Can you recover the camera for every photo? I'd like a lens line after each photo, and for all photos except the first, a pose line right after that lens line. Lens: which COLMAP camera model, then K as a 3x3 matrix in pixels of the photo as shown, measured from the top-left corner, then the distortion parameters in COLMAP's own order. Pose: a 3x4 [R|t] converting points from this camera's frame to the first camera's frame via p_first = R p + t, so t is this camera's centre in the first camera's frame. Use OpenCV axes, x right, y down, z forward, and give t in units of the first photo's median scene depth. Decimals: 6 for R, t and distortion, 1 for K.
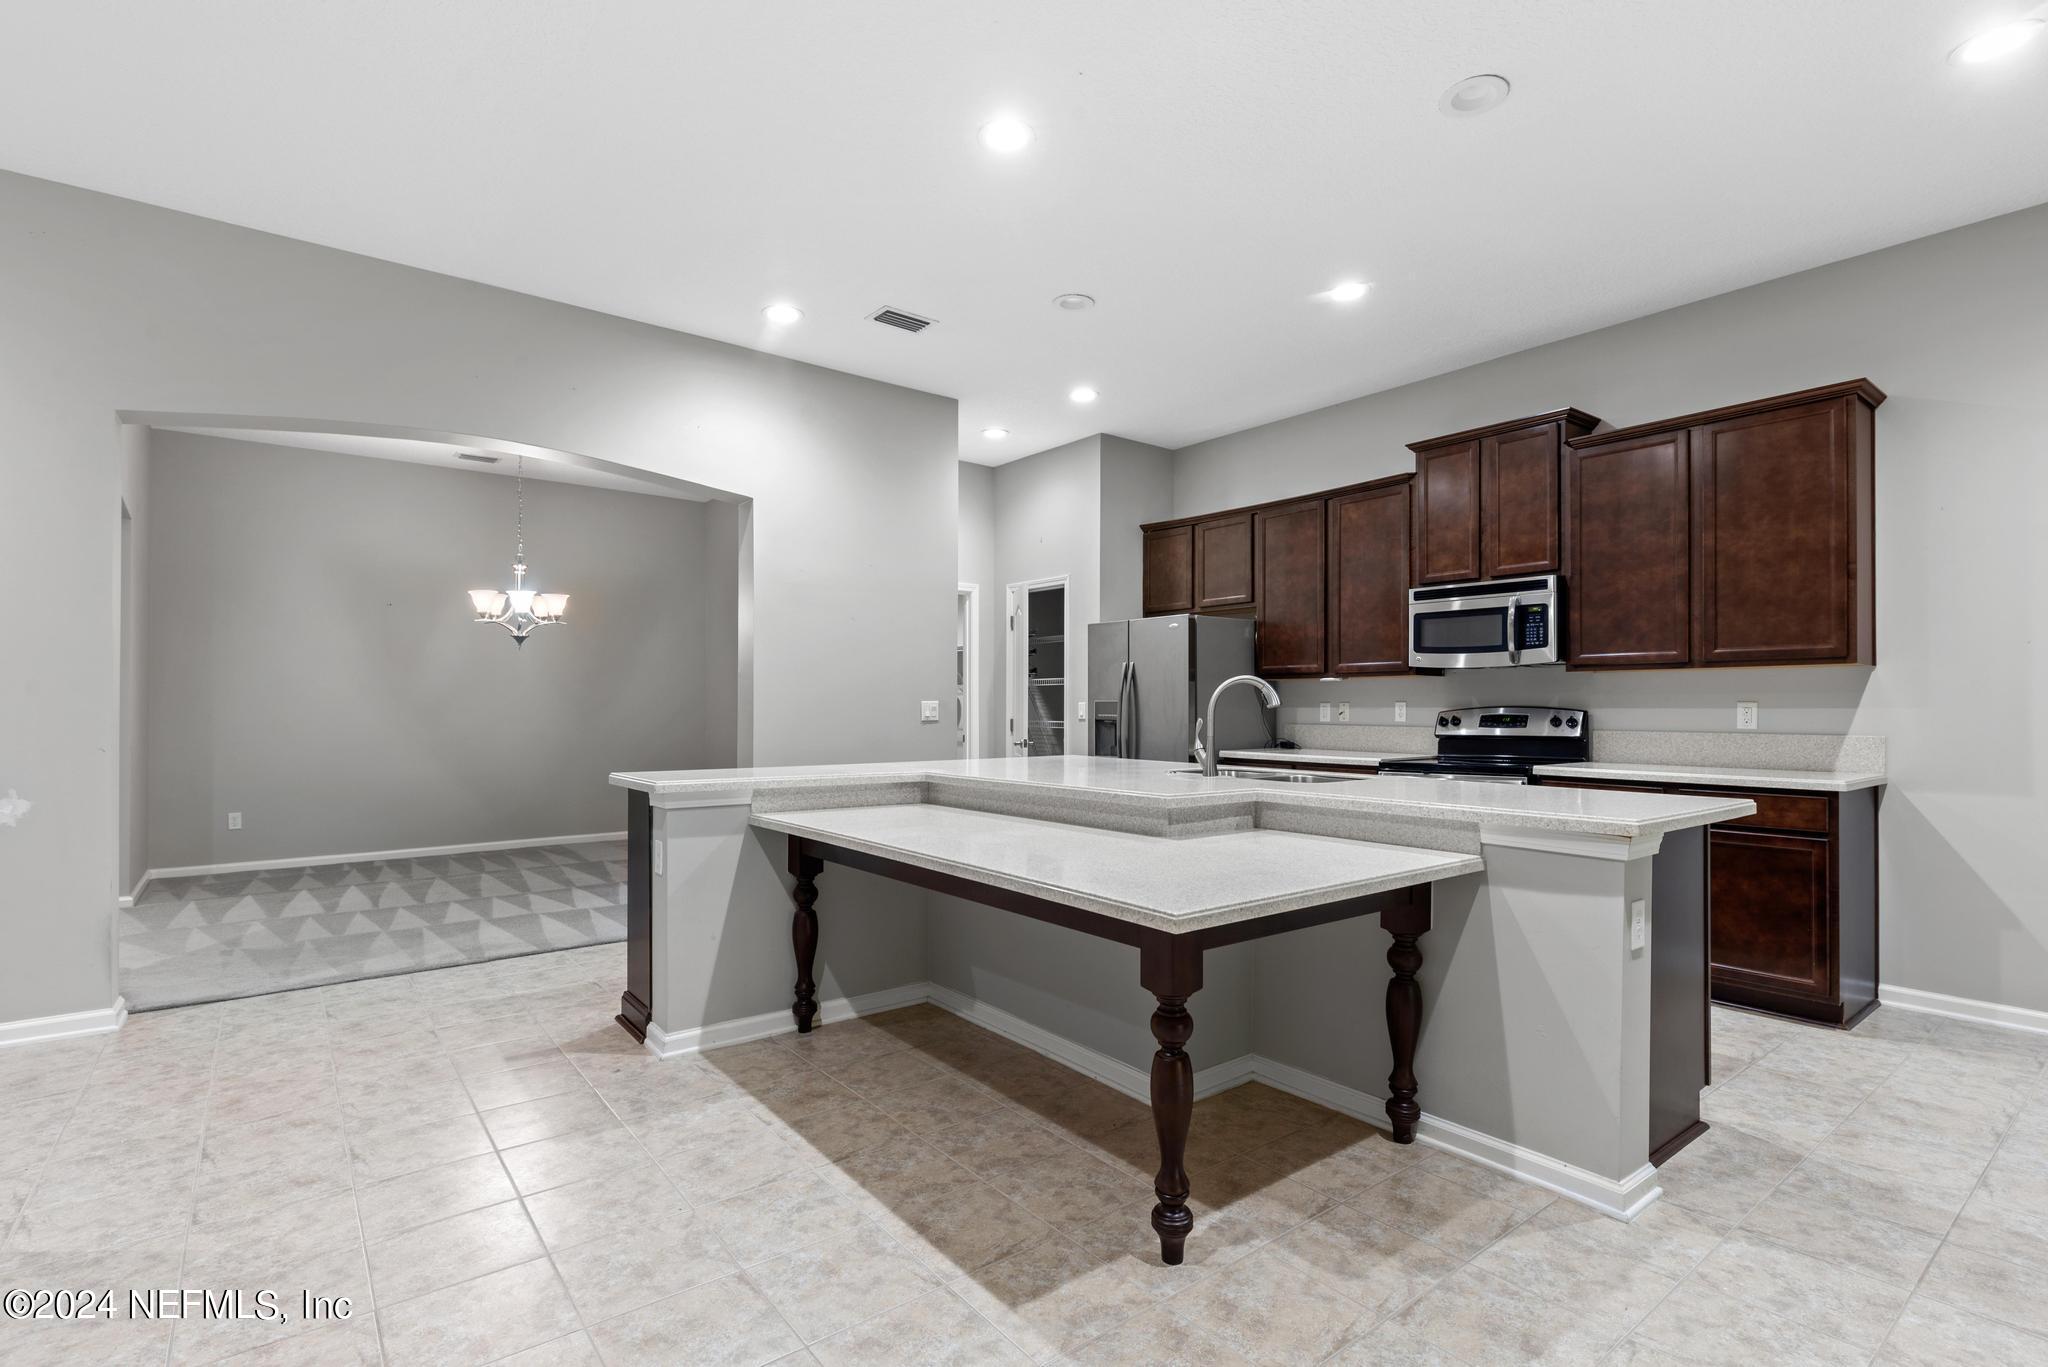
lens RADIAL K [[961.1, 0, 1028.4], [0, 961.1, 696.4], [0, 0, 1]] dist [0.003488, -0.003705]
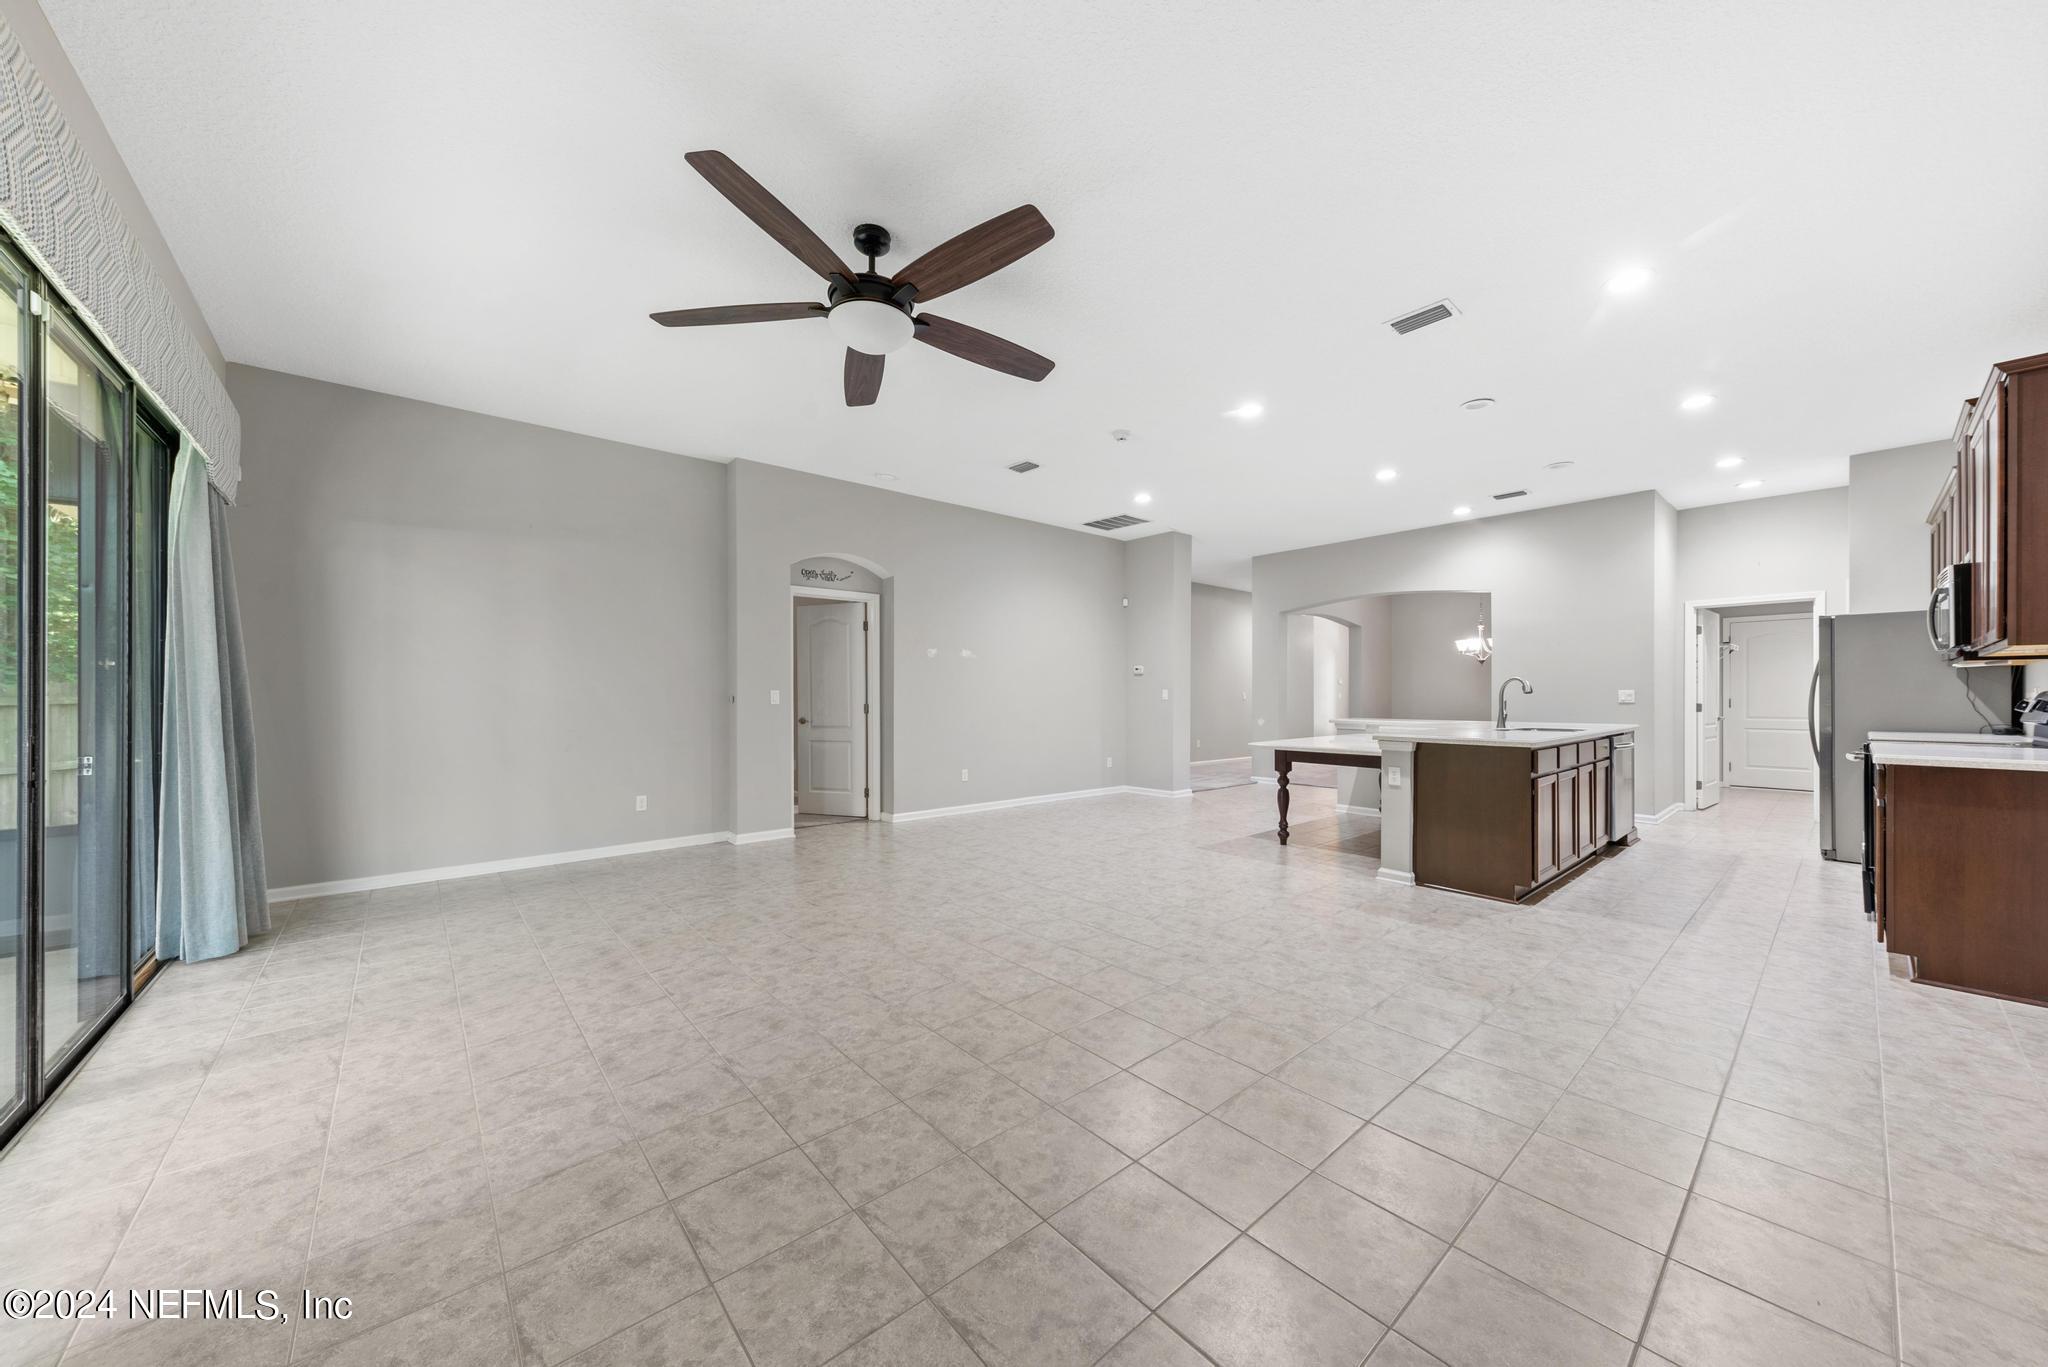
lens RADIAL K [[707.5, 0, 1031.3], [0, 707.5, 695.7], [0, 0, 1]] dist [0.007371, -0.000944]
pose [[0.051534, -0.002188, -0.998669, 1.461993], [0.011654, 0.999931, -0.001589, 0.006076], [0.998603, -0.011556, 0.051556, -0.047292]]
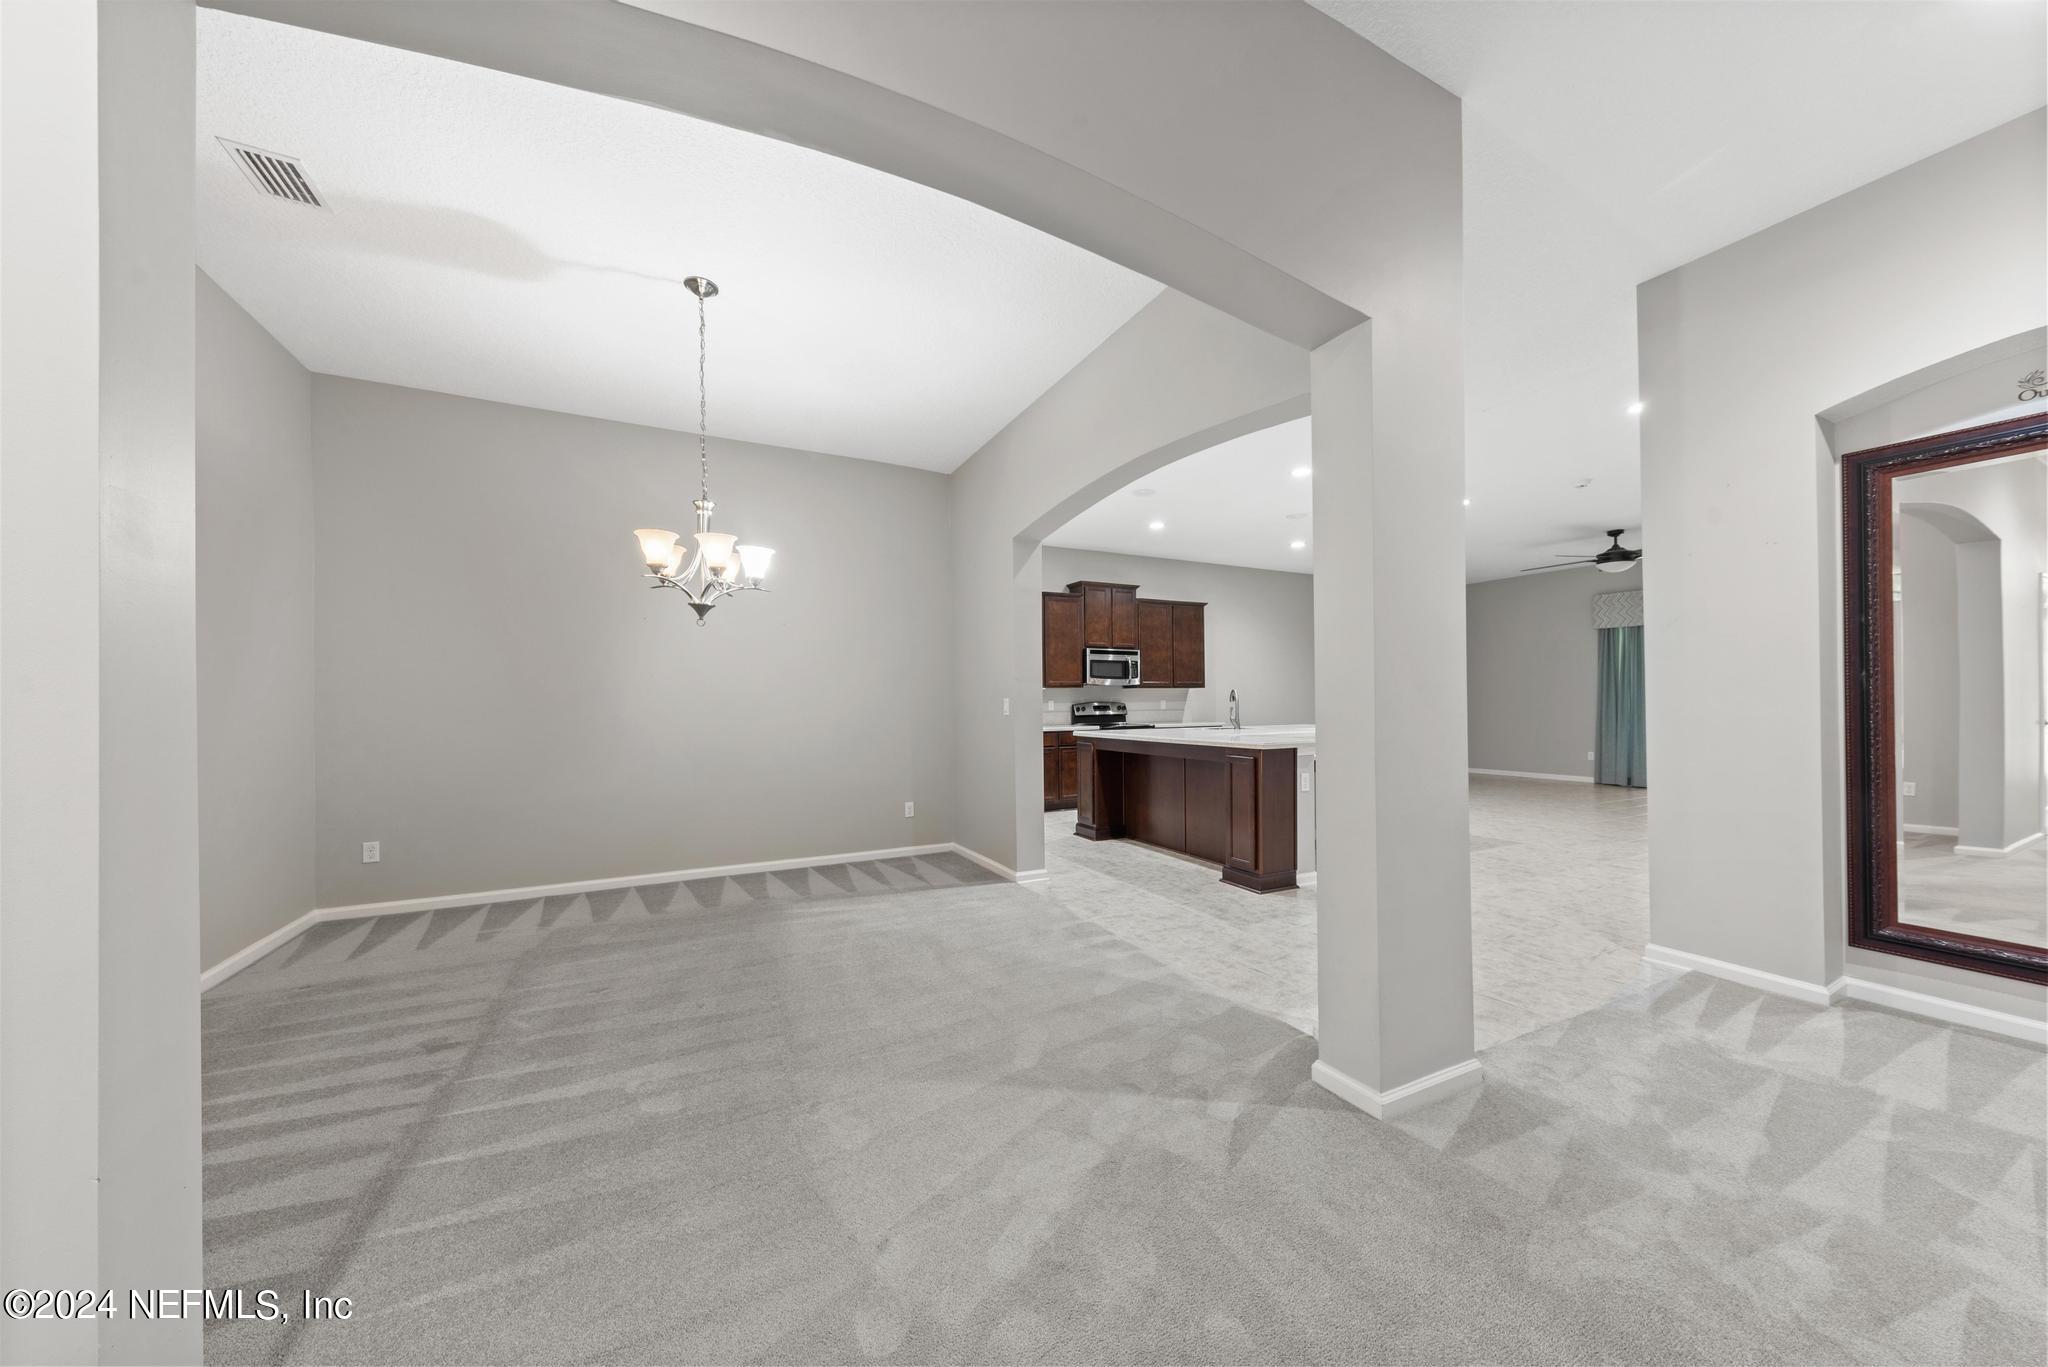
lens RADIAL K [[707.5, 0, 1020.7], [0, 707.5, 697.0], [0, 0, 1]] dist [0.007371, -0.000944]
pose [[0.194865, 0.004650, 0.980819, -1.565401], [-0.001613, 0.999989, -0.004421, 0.008312], [-0.980829, -0.000720, 0.194870, 1.082699]]
